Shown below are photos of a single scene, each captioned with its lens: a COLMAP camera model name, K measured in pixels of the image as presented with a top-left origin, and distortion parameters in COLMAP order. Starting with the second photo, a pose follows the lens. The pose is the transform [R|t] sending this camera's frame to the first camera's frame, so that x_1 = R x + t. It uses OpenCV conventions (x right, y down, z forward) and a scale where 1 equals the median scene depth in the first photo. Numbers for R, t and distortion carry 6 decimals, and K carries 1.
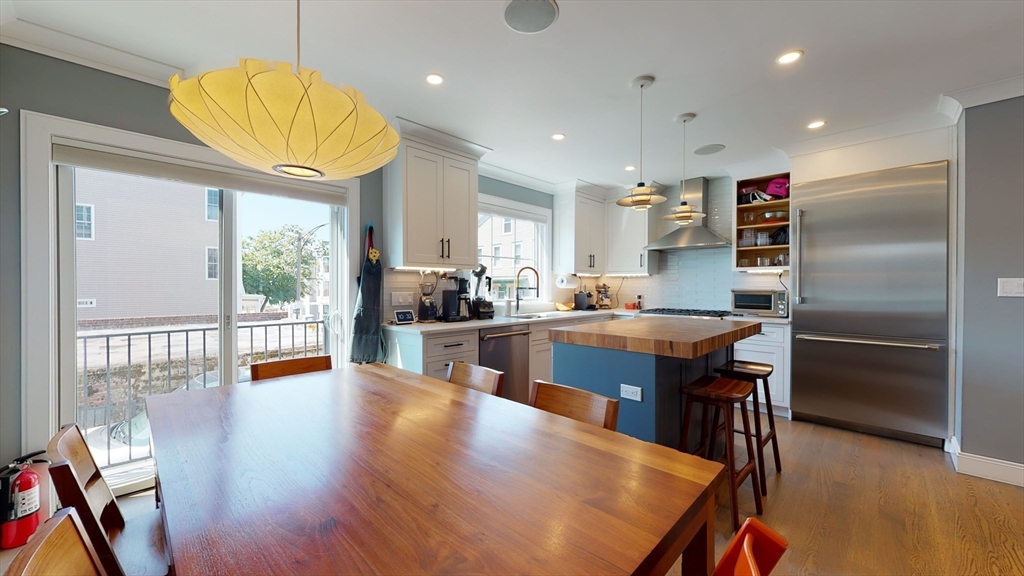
lens RADIAL K [[377.2, 0, 510.9], [0, 377.2, 289.5], [0, 0, 1]] dist [-0.000270, -0.000882]
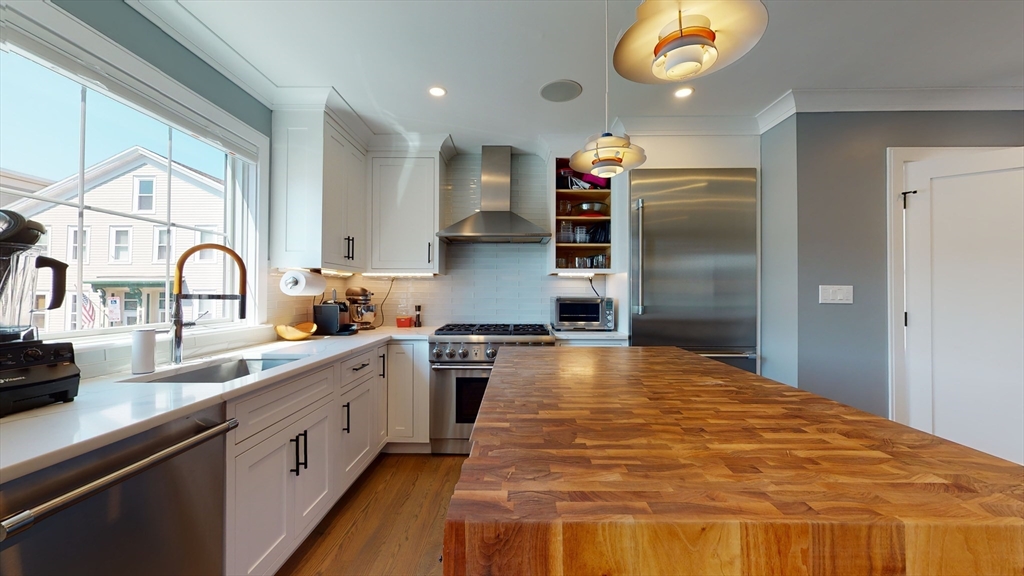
lens RADIAL K [[377.2, 0, 514.0], [0, 377.2, 289.2], [0, 0, 1]] dist [-0.000270, -0.000882]
pose [[0.719914, 0.008072, 0.694016, -0.003305], [0.003433, 0.999879, -0.015191, -0.004089], [-0.694055, 0.013319, 0.719799, 0.514902]]
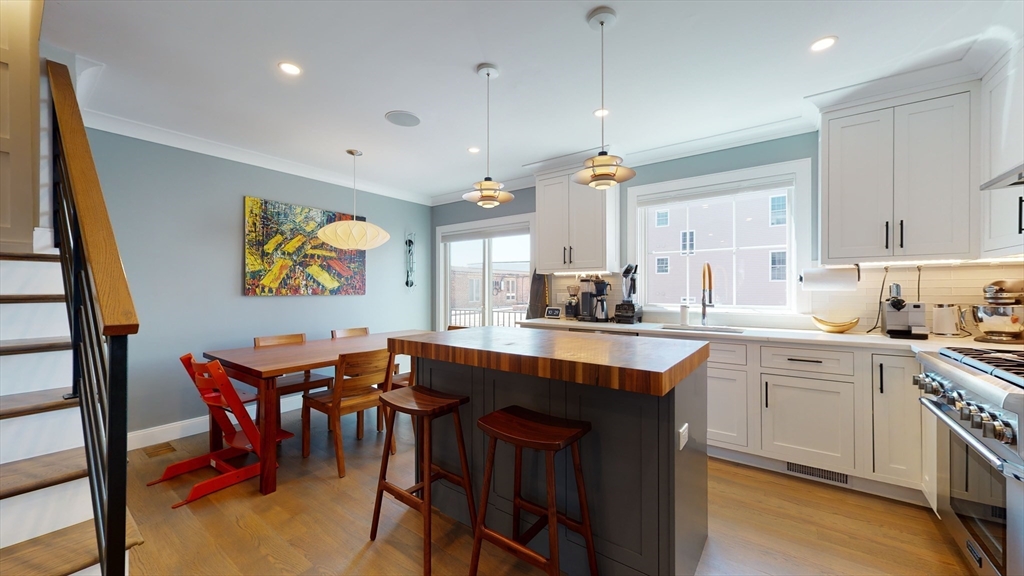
lens RADIAL K [[377.2, 0, 511.8], [0, 377.2, 287.3], [0, 0, 1]] dist [-0.000270, -0.000882]
pose [[0.138180, -0.004600, -0.990396, 0.769837], [-0.004709, 0.999975, -0.005301, -0.004098], [0.990396, 0.005396, 0.138155, 0.559829]]
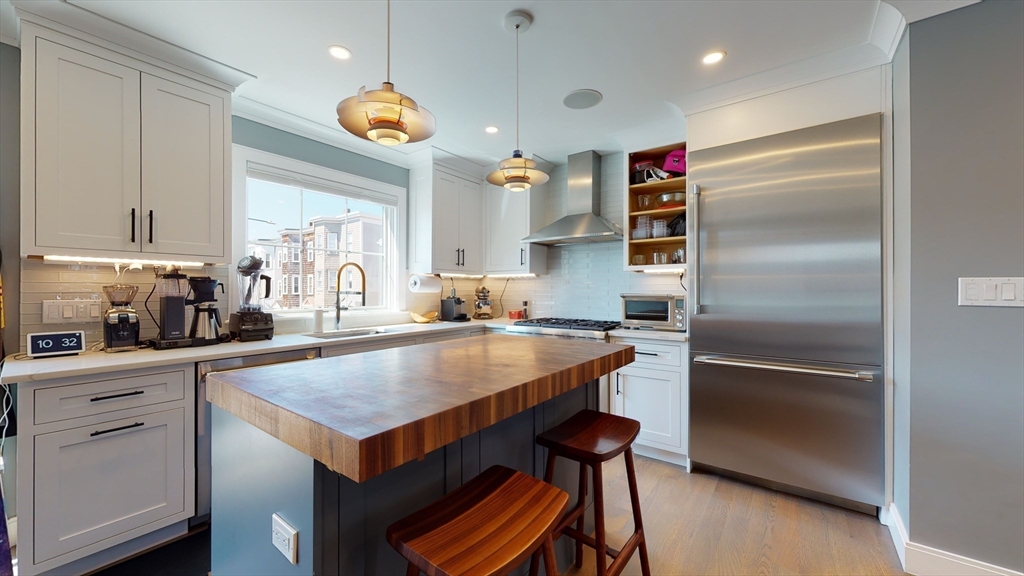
lens RADIAL K [[377.2, 0, 512.8], [0, 377.2, 289.1], [0, 0, 1]] dist [-0.000270, -0.000882]
pose [[0.990514, 0.000348, 0.137410, 0.264893], [0.001161, 0.999940, -0.010898, -0.002405], [-0.137406, 0.010954, 0.990454, 0.278359]]
